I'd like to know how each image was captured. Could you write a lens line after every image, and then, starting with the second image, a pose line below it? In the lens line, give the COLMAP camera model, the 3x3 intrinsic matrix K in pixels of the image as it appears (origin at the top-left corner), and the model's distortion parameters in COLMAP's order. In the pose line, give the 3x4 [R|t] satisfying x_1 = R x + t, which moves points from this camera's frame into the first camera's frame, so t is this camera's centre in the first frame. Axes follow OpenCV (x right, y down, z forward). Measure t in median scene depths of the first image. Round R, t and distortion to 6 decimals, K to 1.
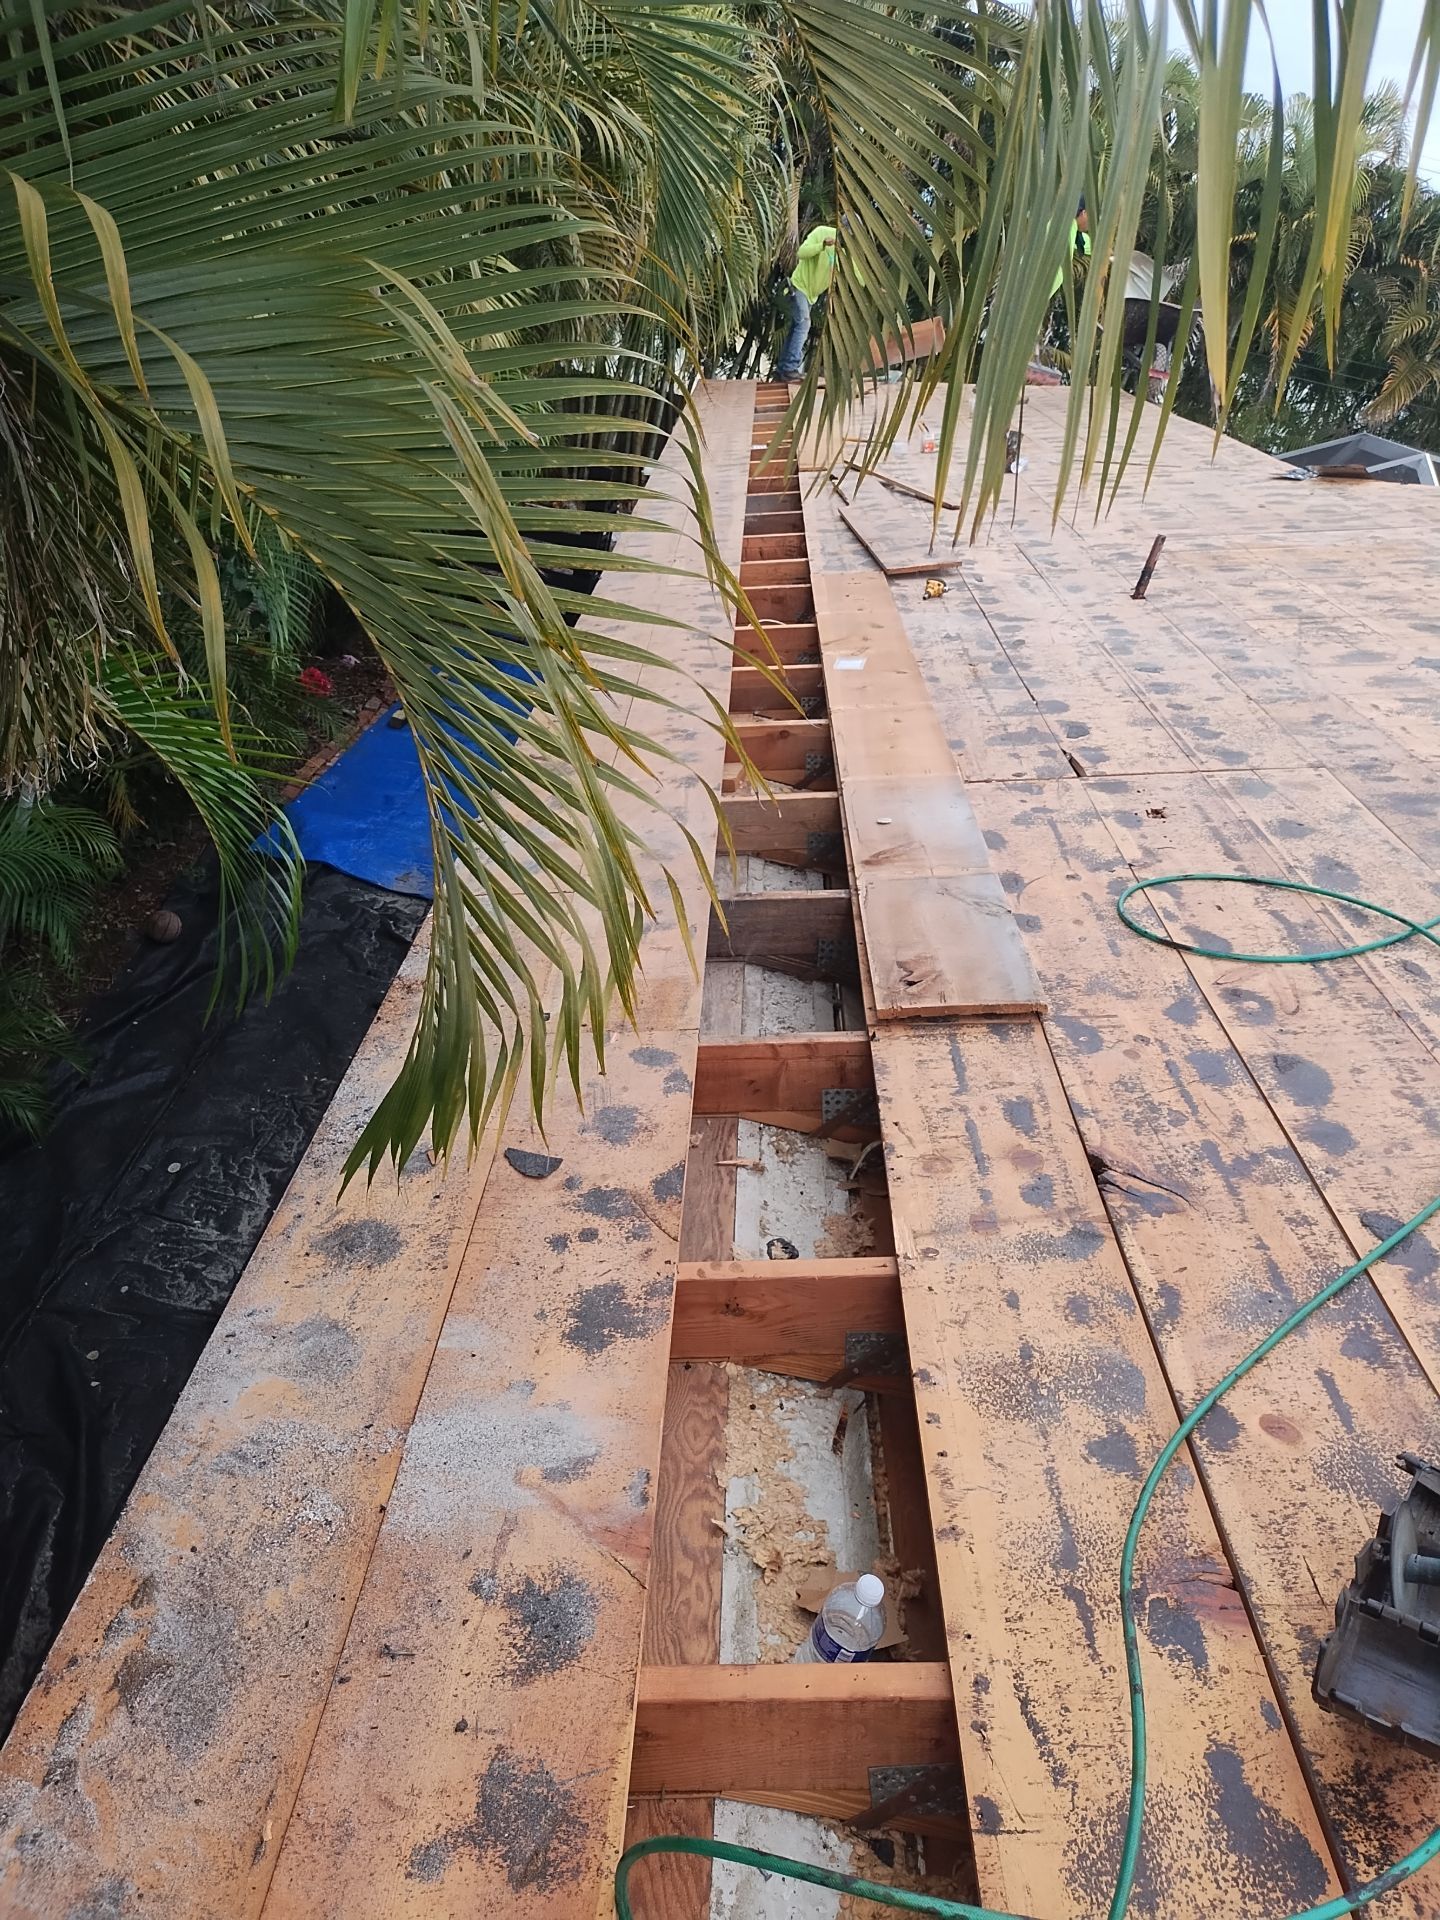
lens RADIAL K [[1407.6, 0, 720.0], [0, 1407.6, 960.0], [0, 0, 1]] dist [-0.000593, -0.025954]
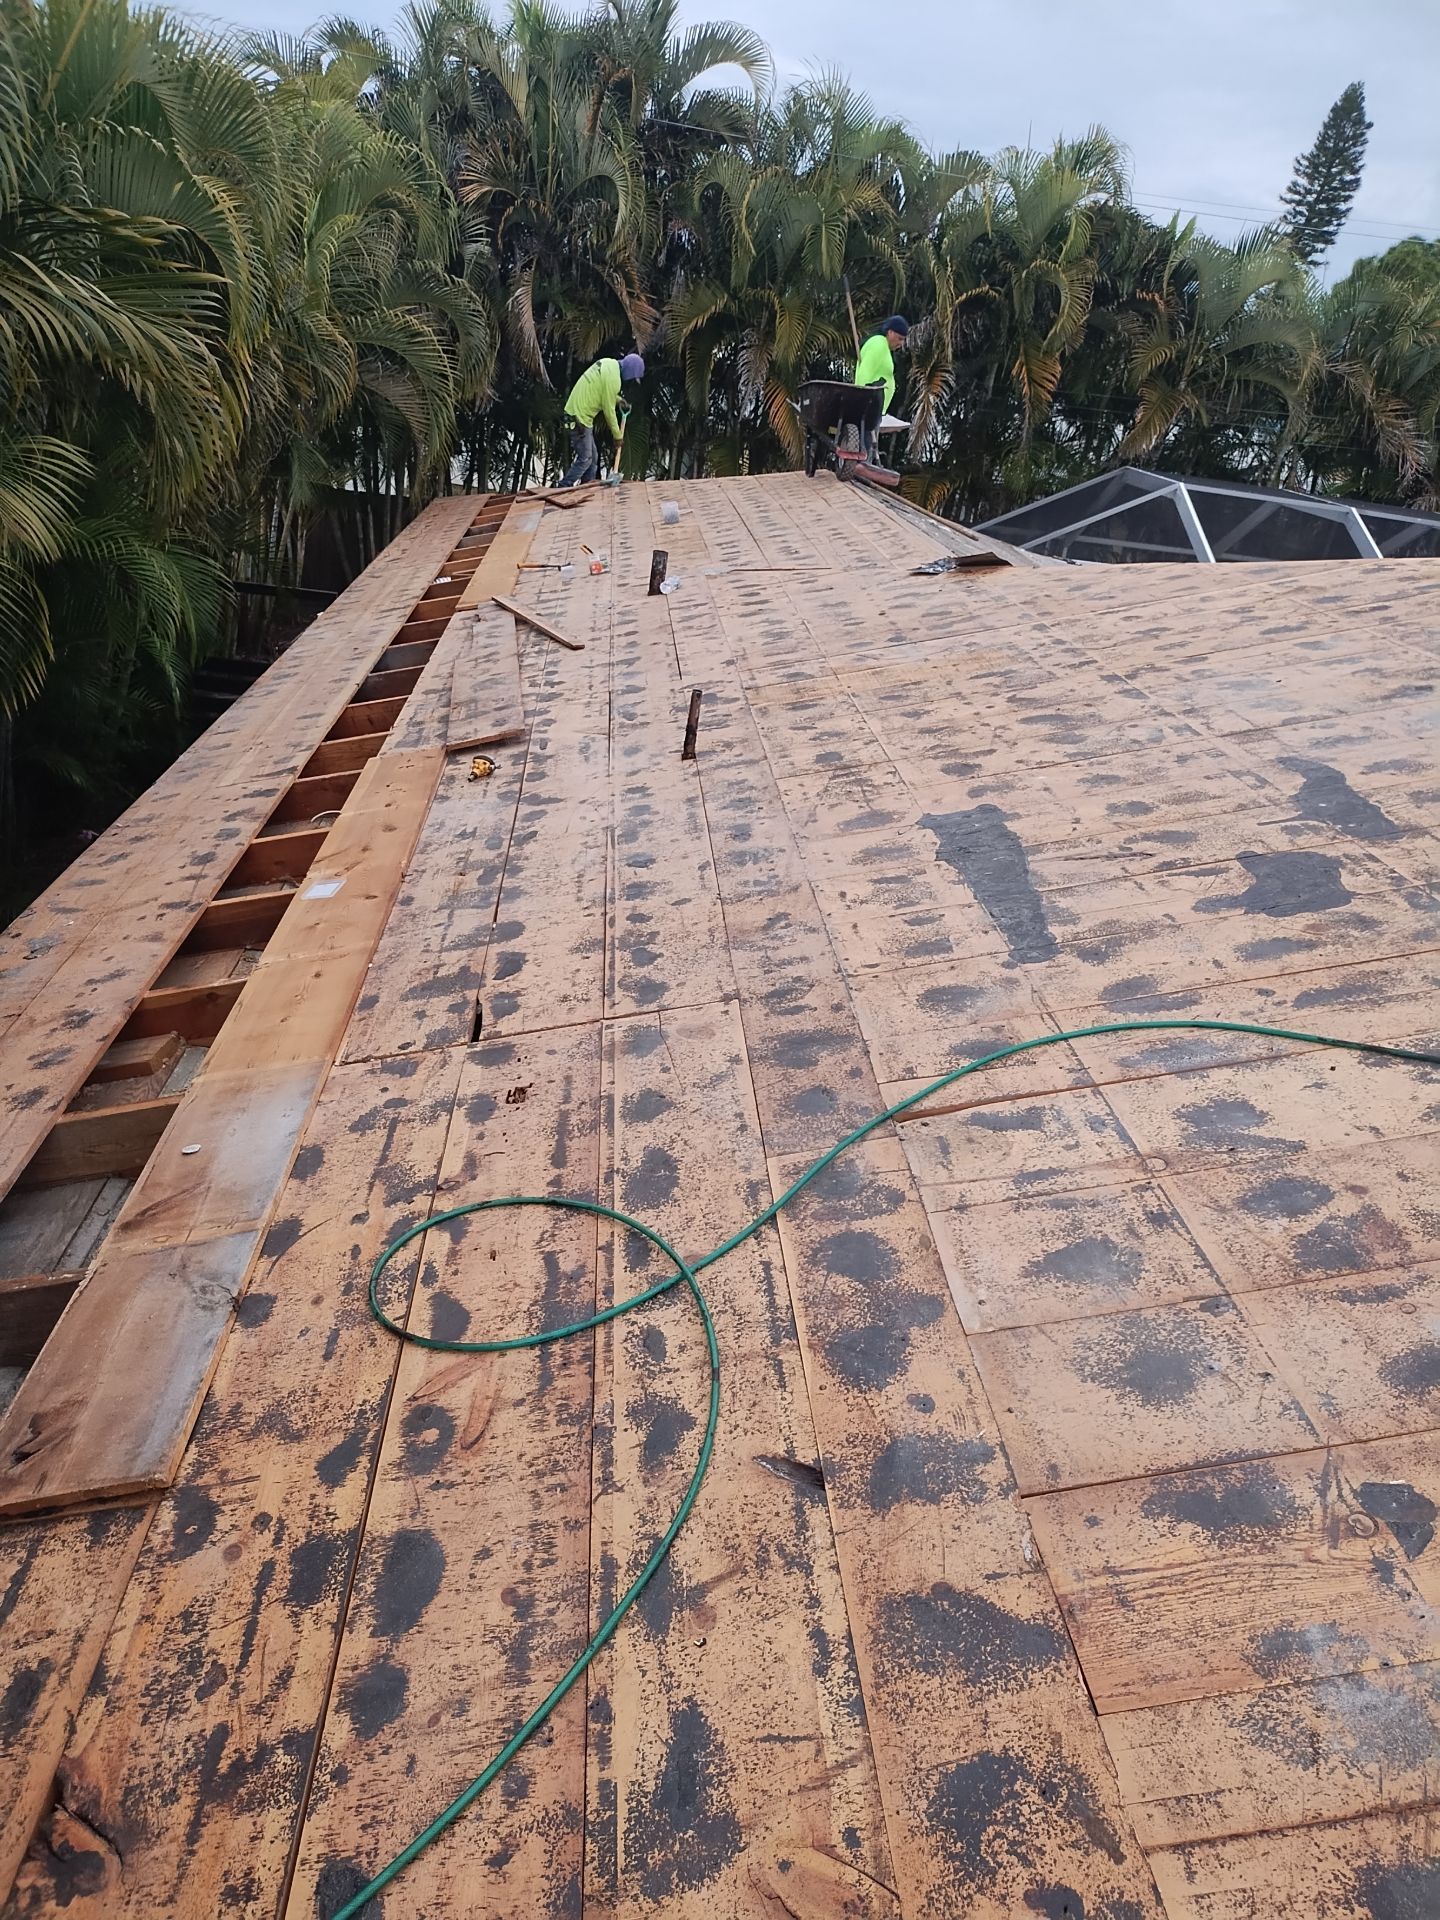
lens RADIAL K [[1484.8, 0, 720.0], [0, 1484.8, 960.0], [0, 0, 1]] dist [0.041532, -0.076090]
pose [[0.986481, -0.136749, 0.090301, 0.610720], [0.142948, 0.987518, -0.066144, -0.182786], [-0.080129, 0.078158, 0.993716, 0.190059]]
